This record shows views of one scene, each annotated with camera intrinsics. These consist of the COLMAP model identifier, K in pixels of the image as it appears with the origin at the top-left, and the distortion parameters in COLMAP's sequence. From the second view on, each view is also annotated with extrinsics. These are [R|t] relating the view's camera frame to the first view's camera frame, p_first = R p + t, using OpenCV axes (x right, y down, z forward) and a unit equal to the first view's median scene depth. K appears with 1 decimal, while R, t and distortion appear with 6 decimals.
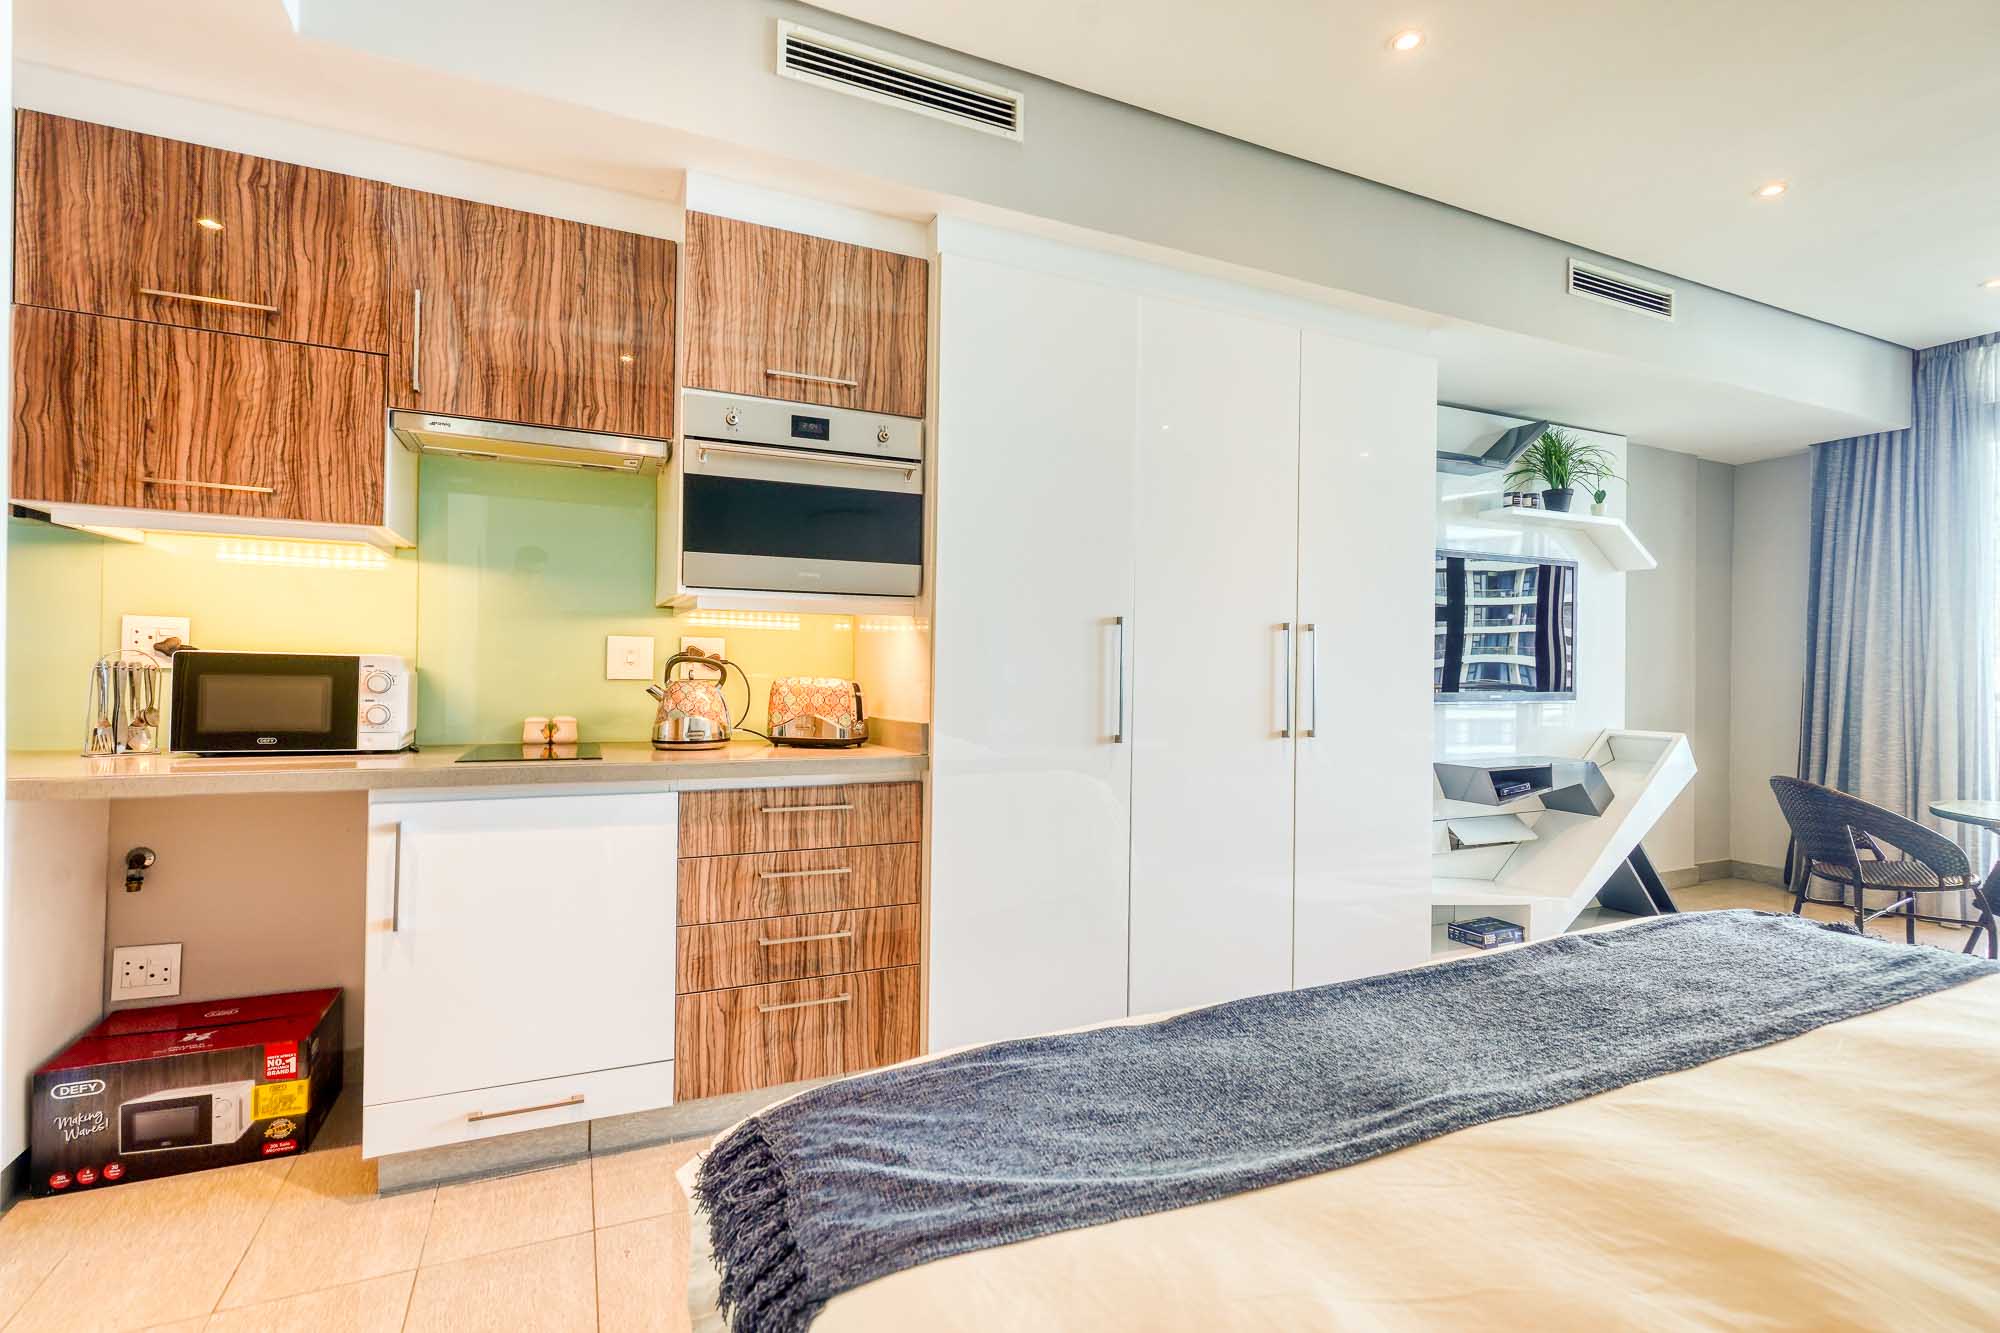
lens RADIAL K [[911.1, 0, 1000.0], [0, 911.1, 666.5], [0, 0, 1]] dist [-0.000470, 0.000286]
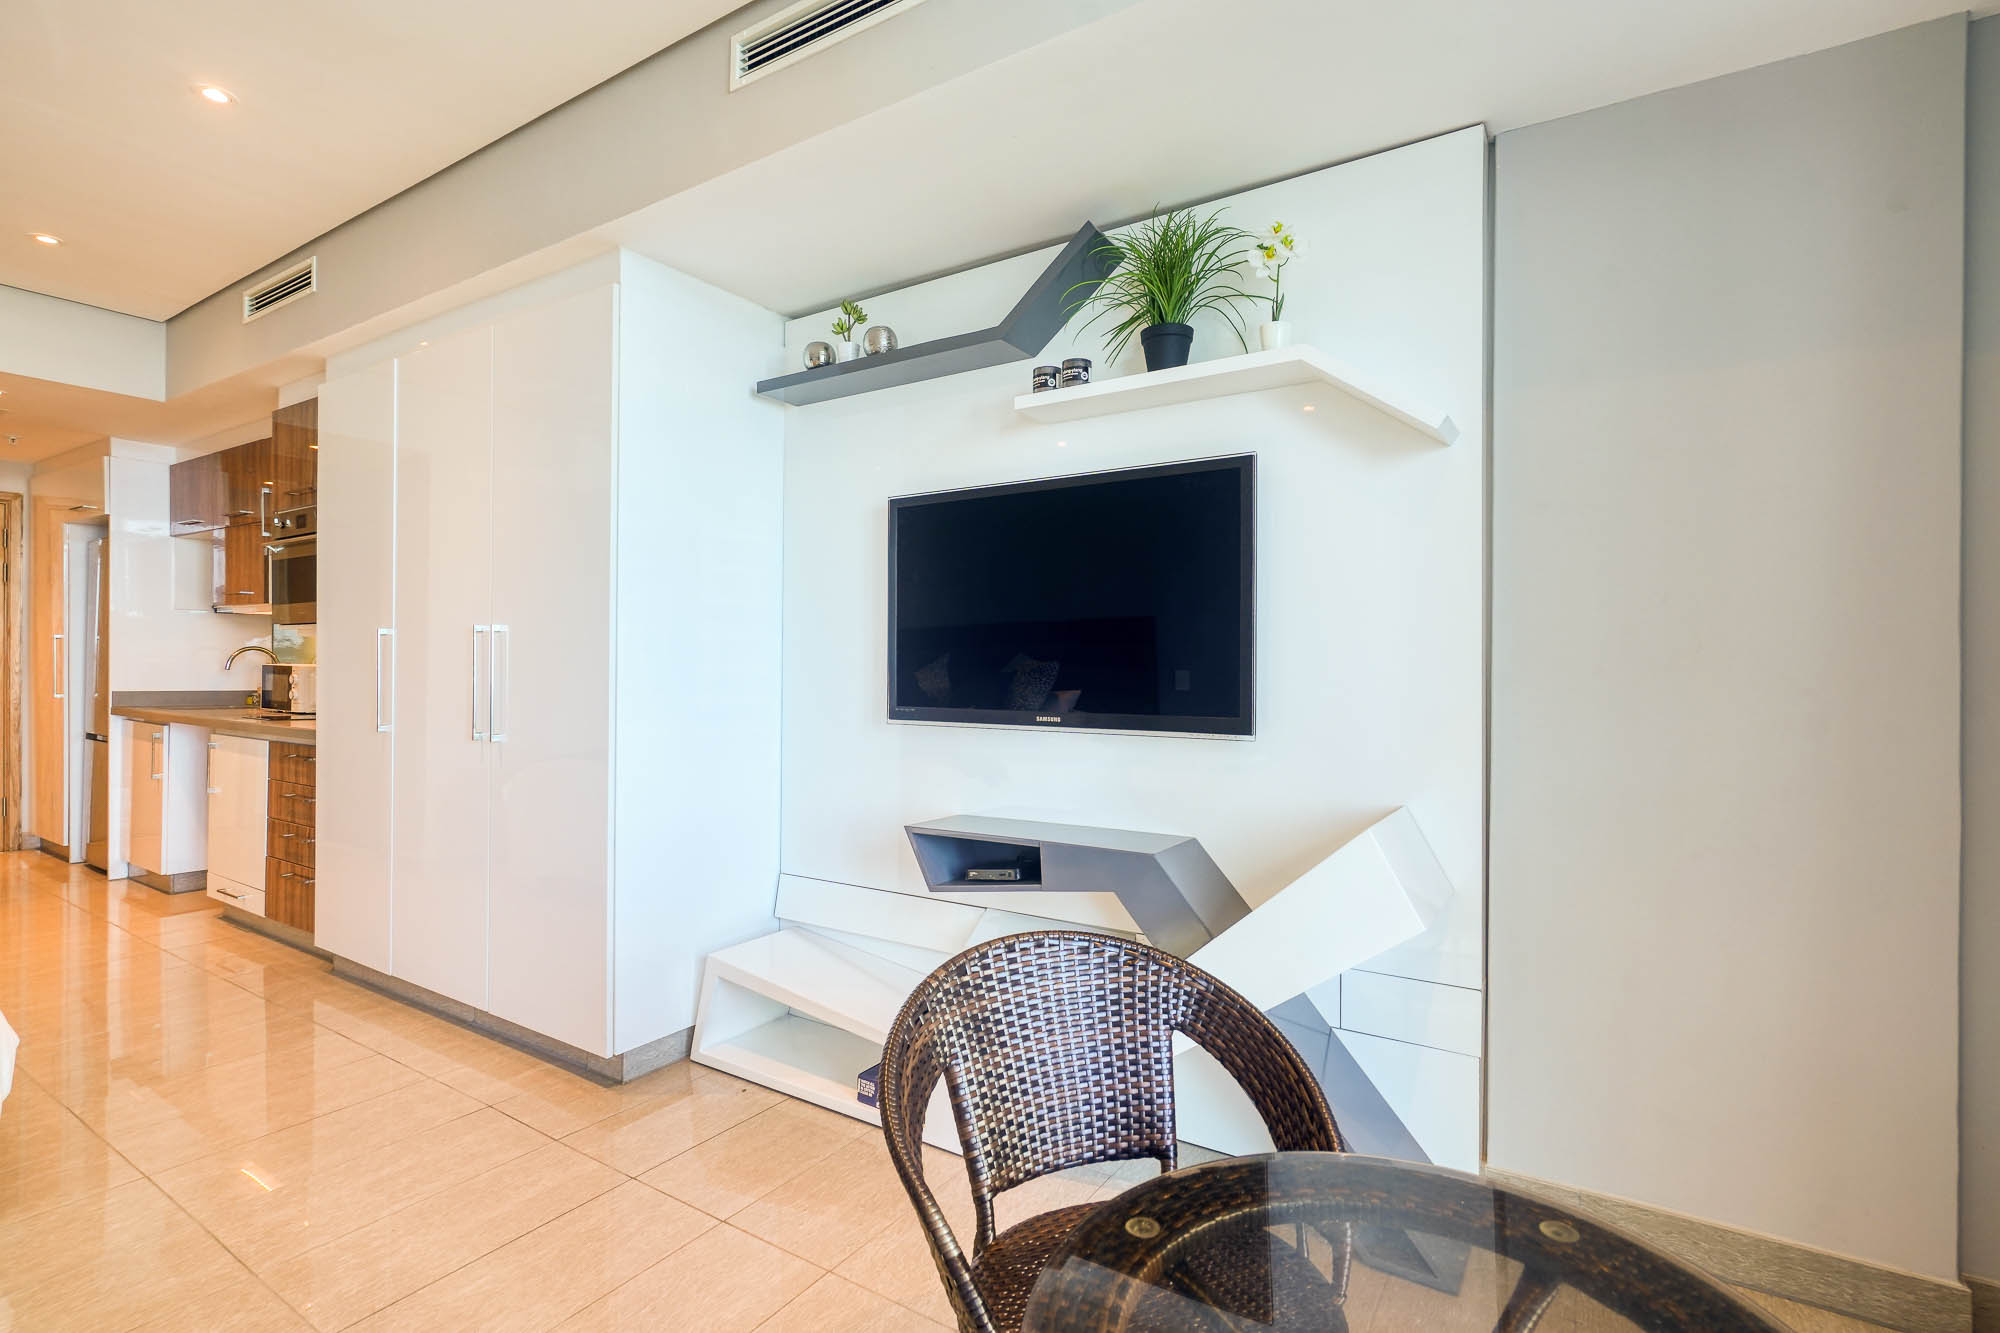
lens RADIAL K [[933.6, 0, 1000.0], [0, 933.6, 666.5], [0, 0, 1]] dist [-0.002536, -0.000054]
pose [[0.544014, -0.011863, -0.838992, 1.001858], [-0.005441, 0.999829, -0.017666, 0.010058], [0.839058, 0.014175, 0.543857, 0.625930]]
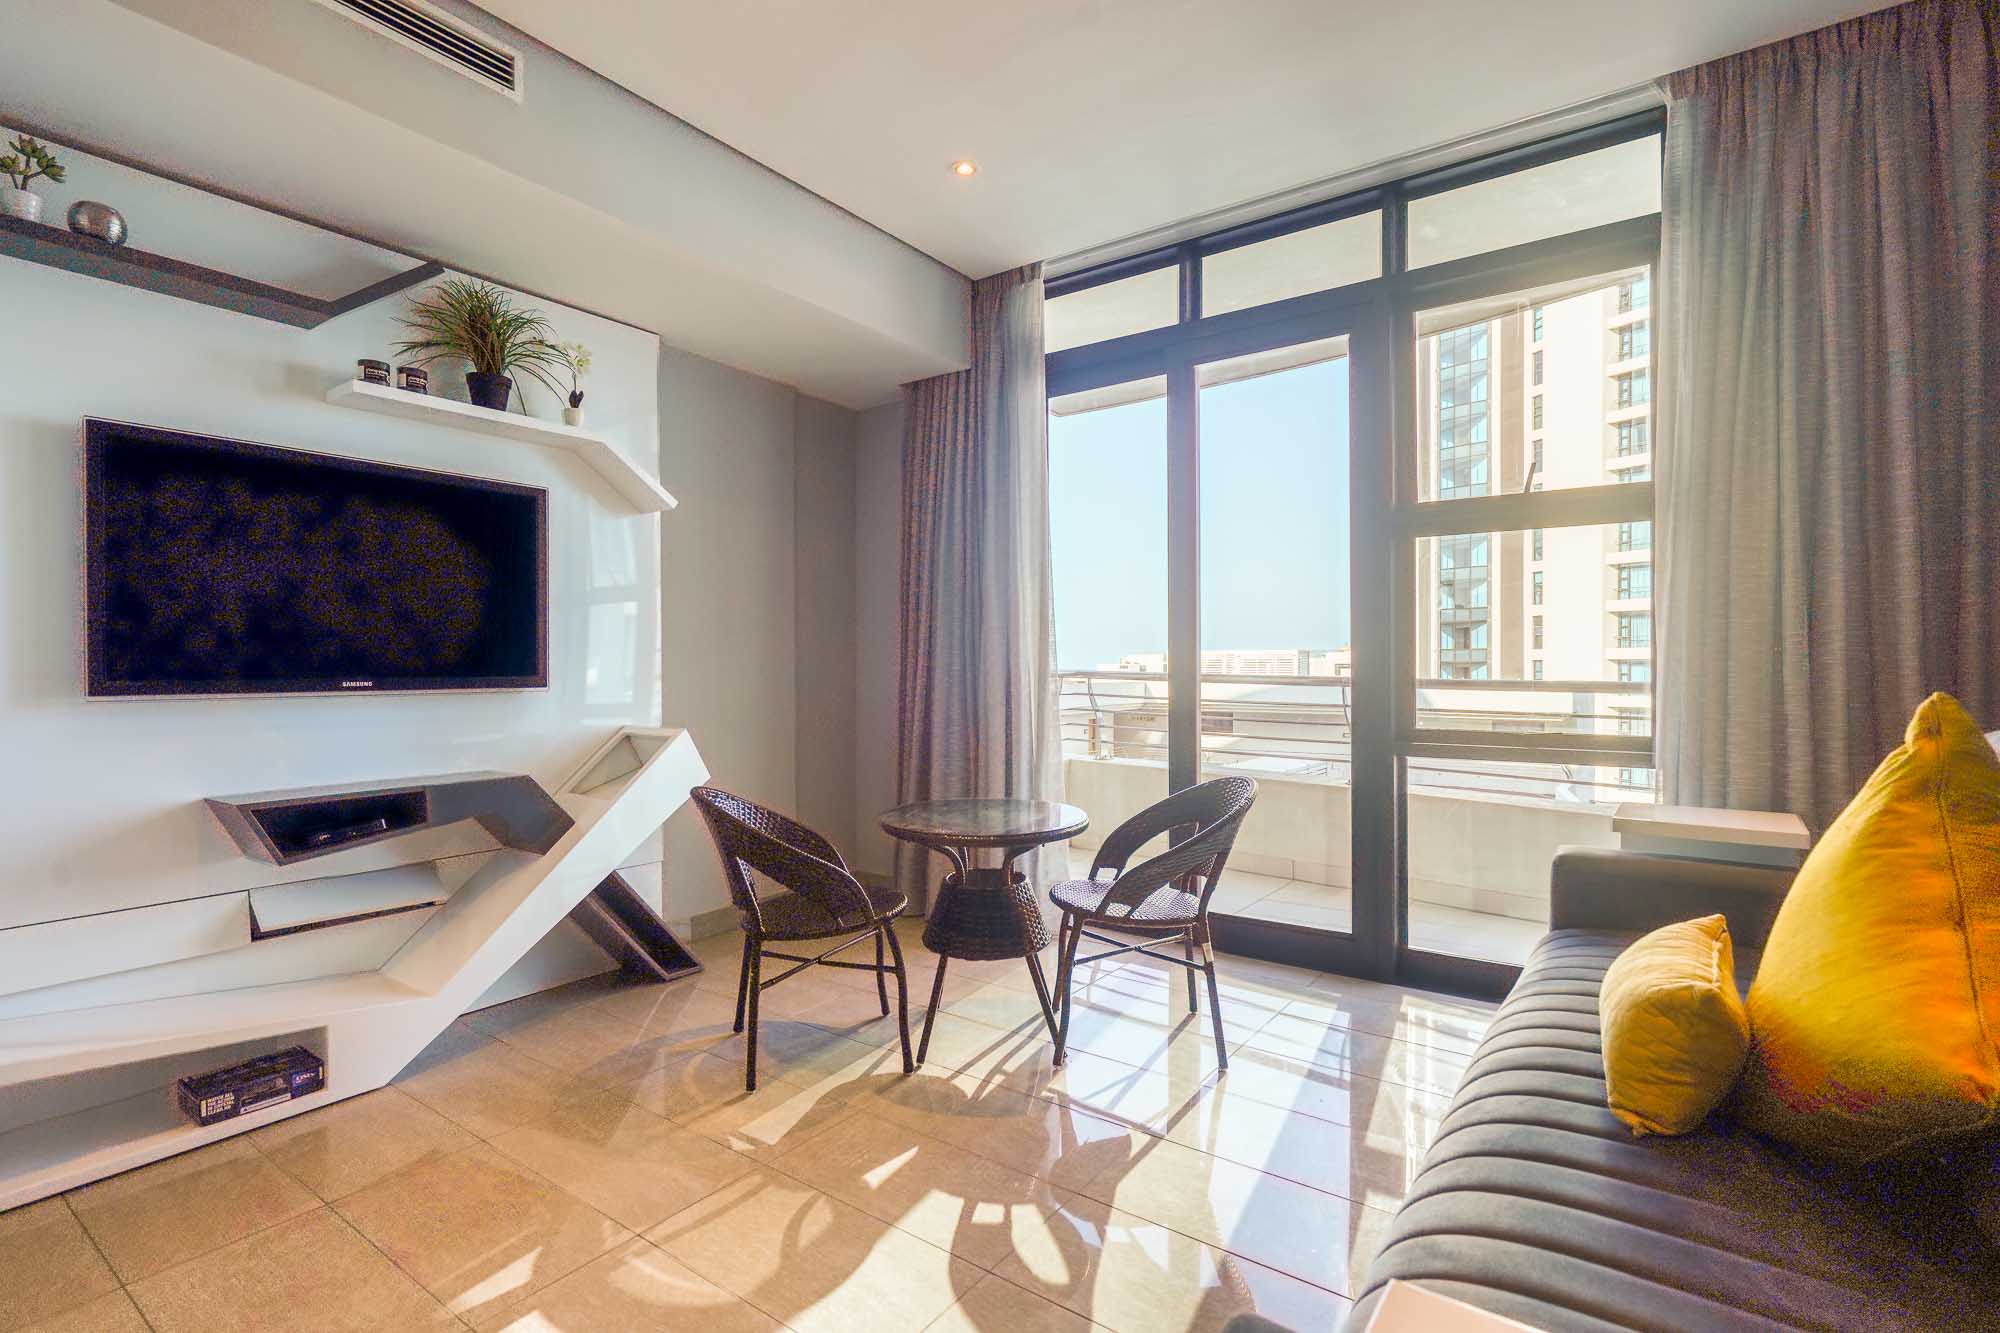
lens RADIAL K [[933.6, 0, 1000.0], [0, 933.6, 666.5], [0, 0, 1]] dist [-0.002536, -0.000054]
pose [[0.871995, -0.009463, 0.489423, 0.597177], [0.013608, 0.999895, -0.004912, 0.028926], [-0.489325, 0.010943, 0.872033, 0.214389]]
